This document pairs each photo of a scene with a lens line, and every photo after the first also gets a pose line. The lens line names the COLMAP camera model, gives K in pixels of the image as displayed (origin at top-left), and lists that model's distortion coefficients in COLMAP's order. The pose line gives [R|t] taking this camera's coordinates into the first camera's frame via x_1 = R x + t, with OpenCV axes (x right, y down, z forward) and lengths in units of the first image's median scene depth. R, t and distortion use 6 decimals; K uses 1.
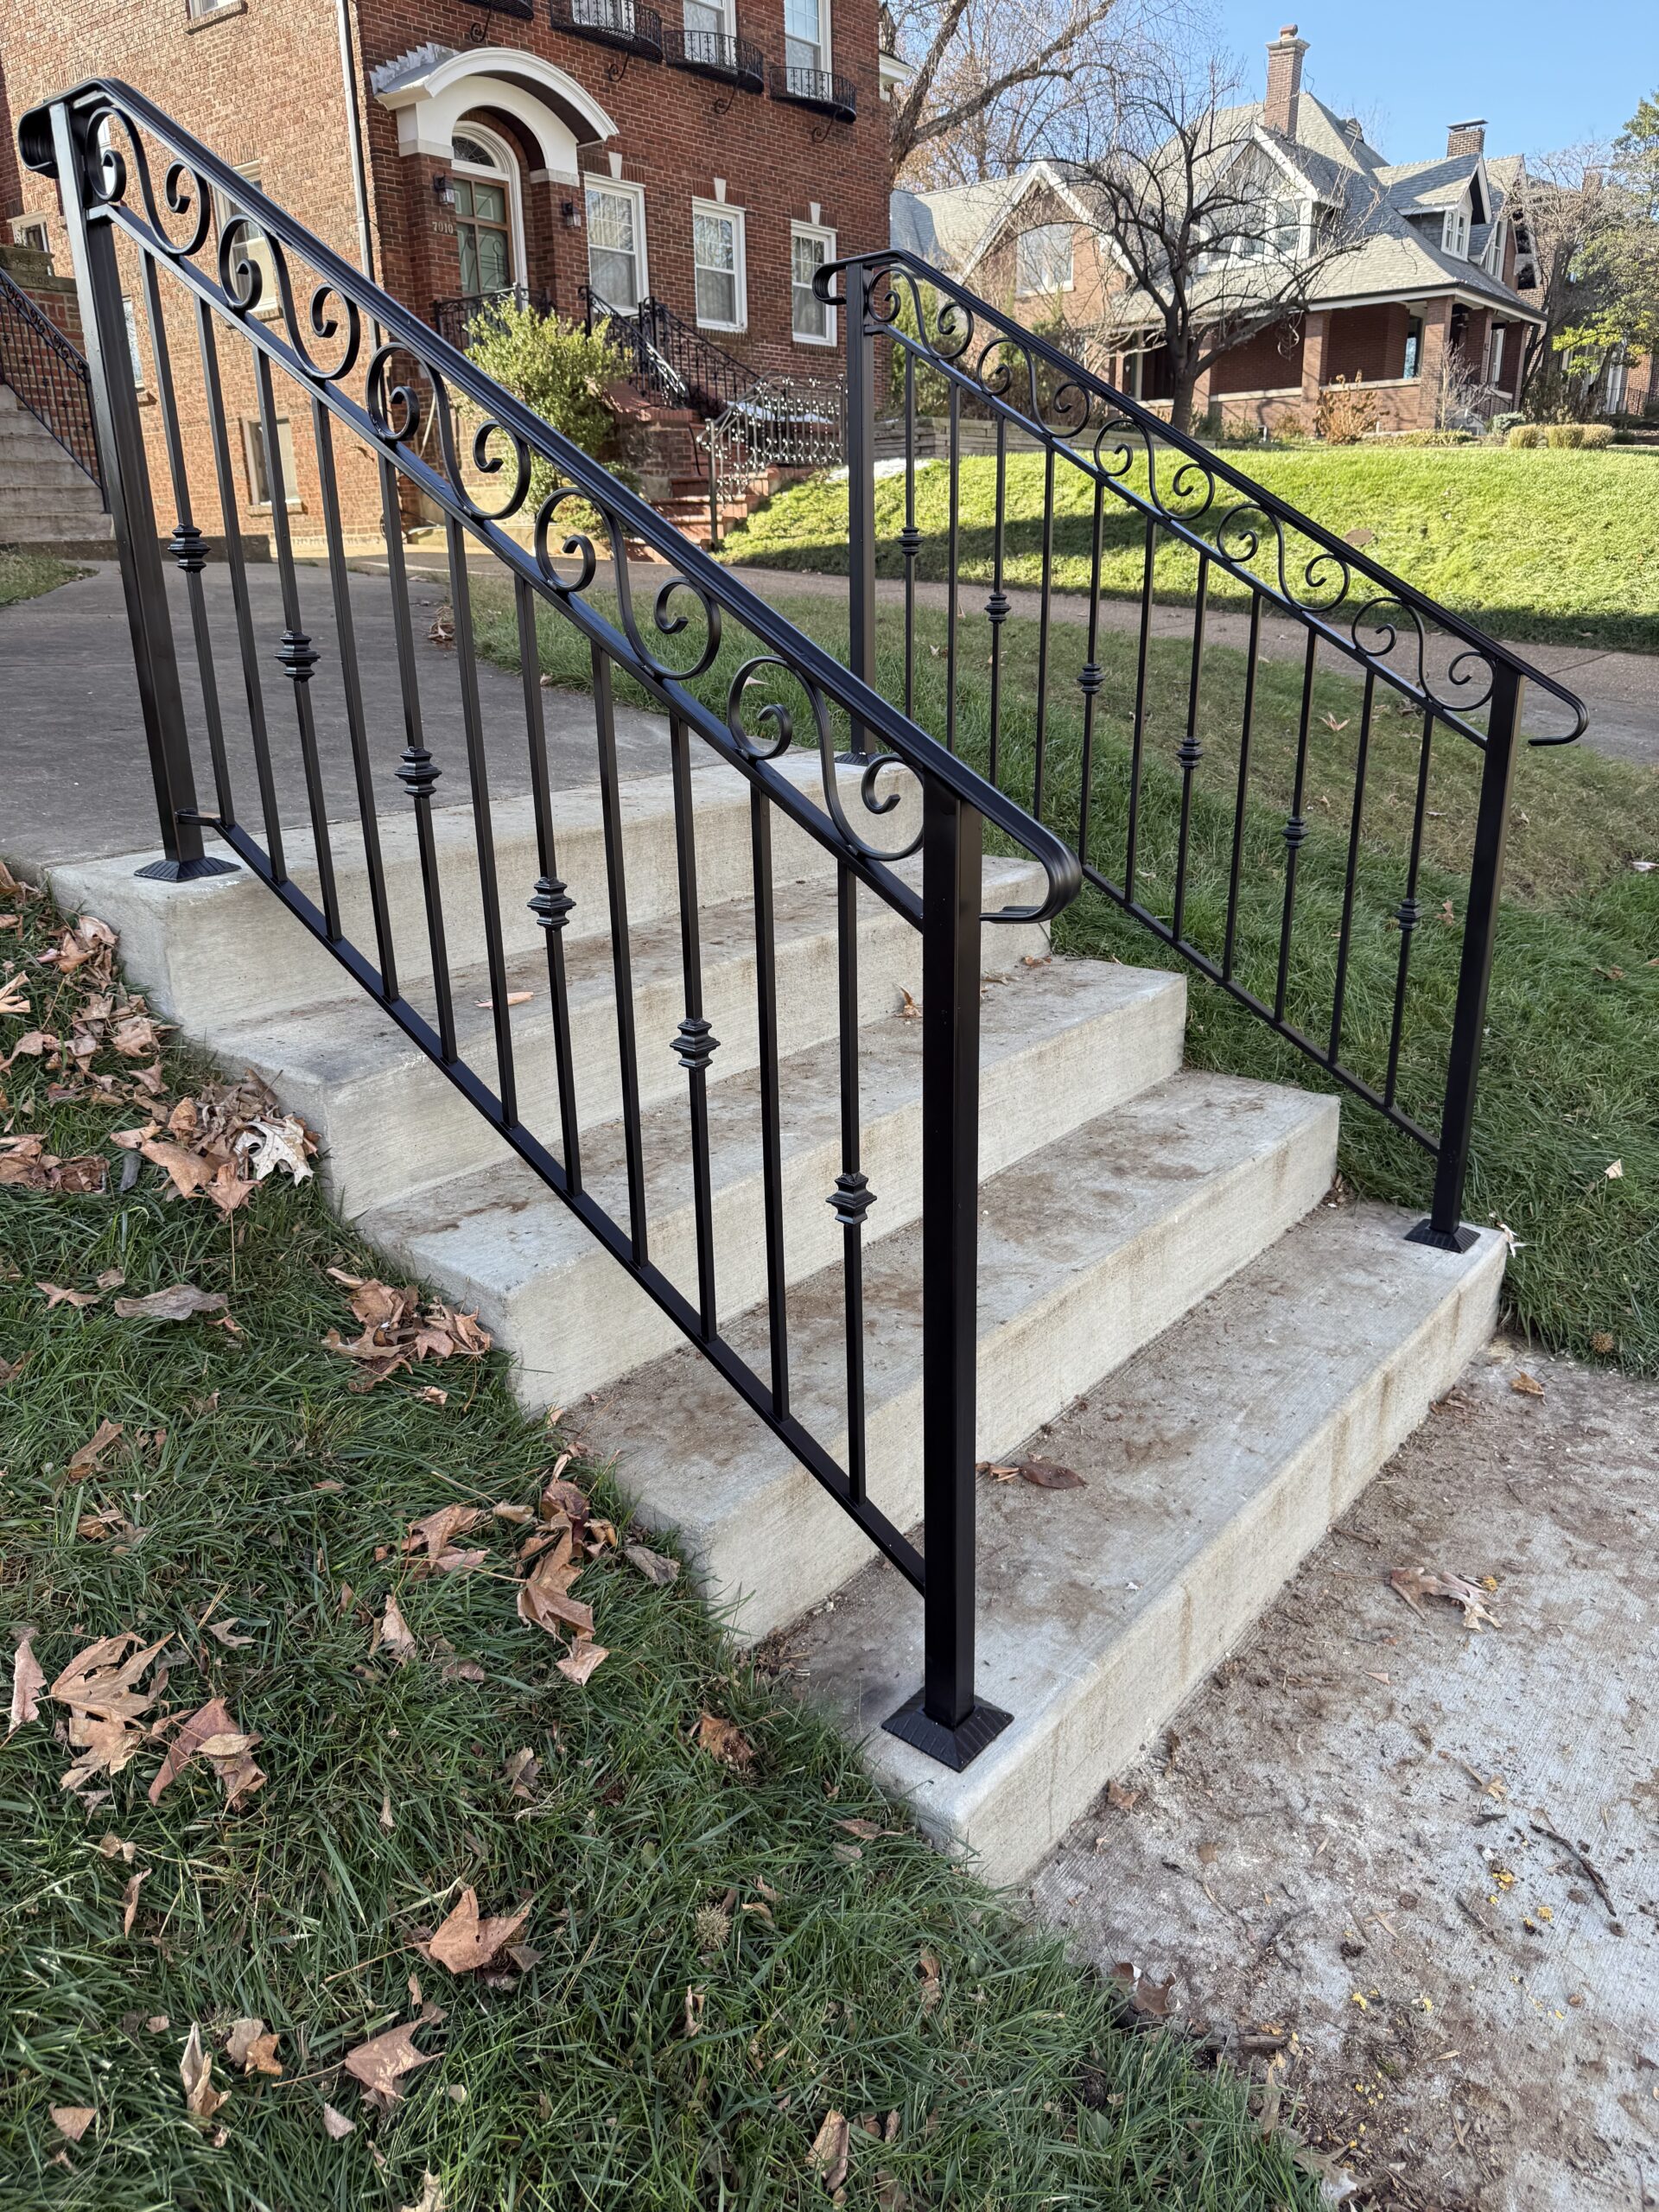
lens RADIAL K [[1549.0, 0, 817.5], [0, 1549.0, 1099.1], [0, 0, 1]] dist [-0.004685, 0.001461]
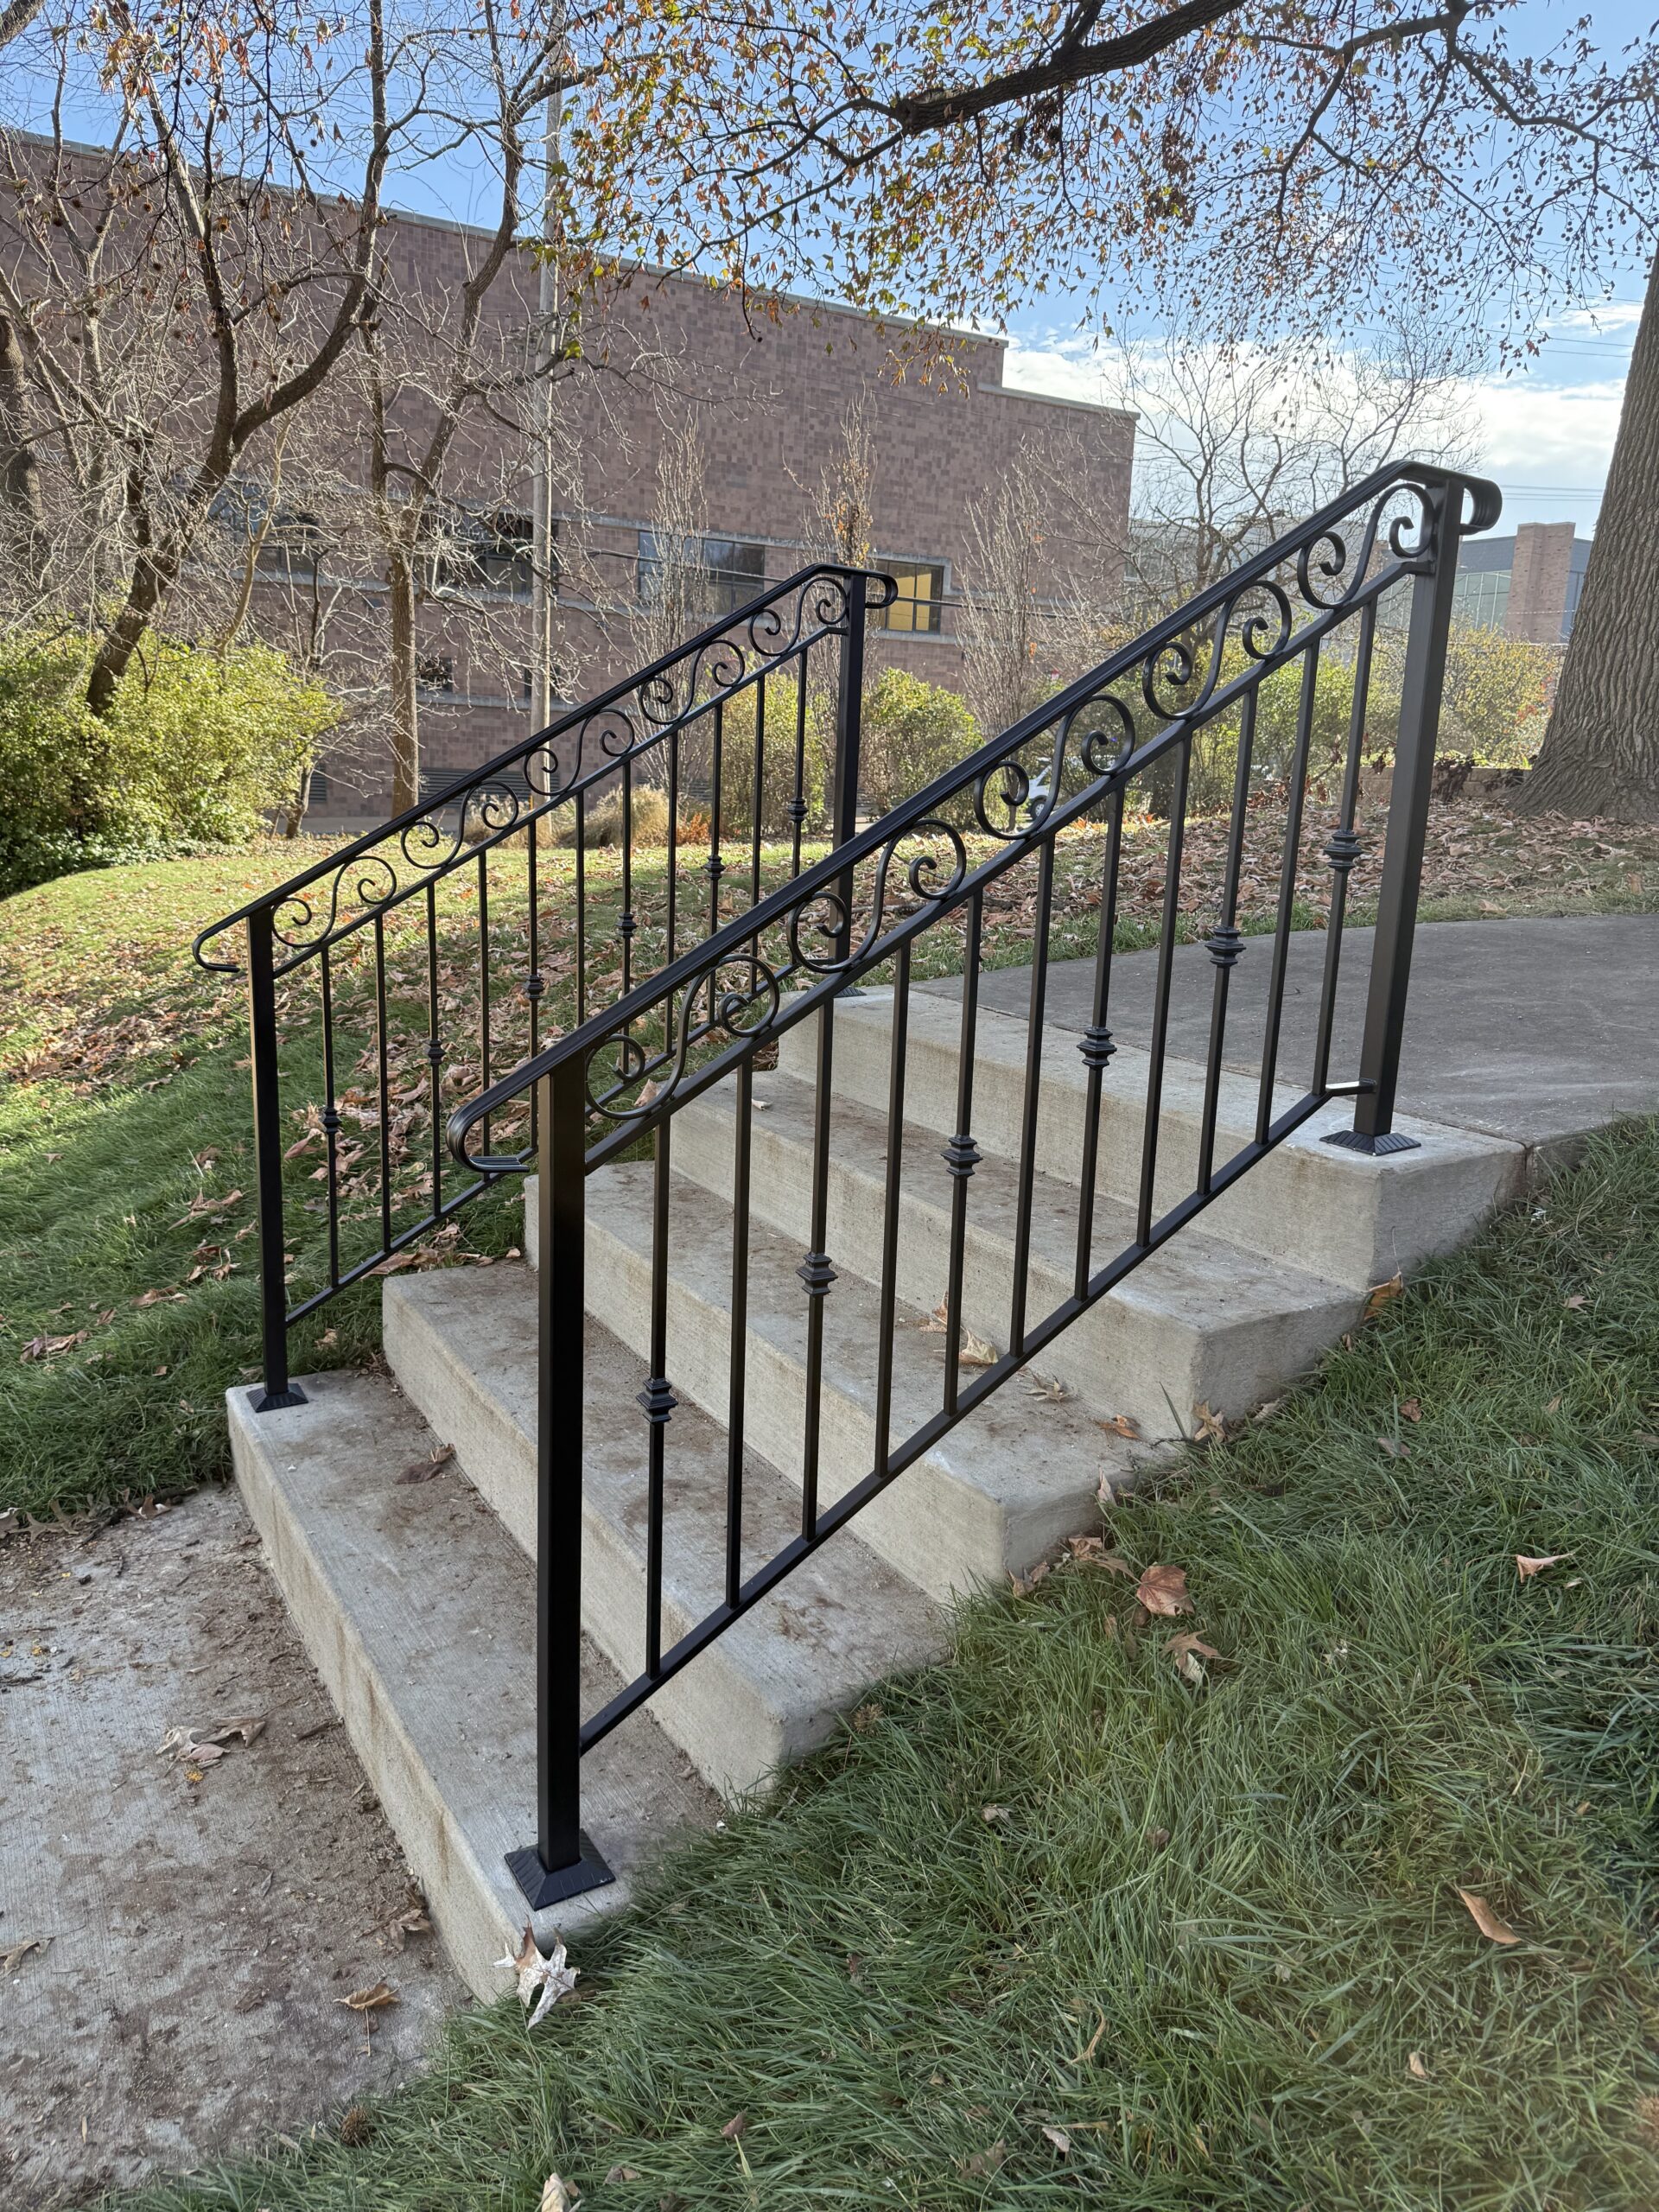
lens RADIAL K [[1549.0, 0, 816.9], [0, 1549.0, 1108.2], [0, 0, 1]] dist [-0.004685, 0.001461]
pose [[-0.340669, 0.238704, -0.909376, 1.192675], [-0.323332, 0.878491, 0.351723, -0.630272], [0.882837, 0.413852, -0.222094, 1.479476]]
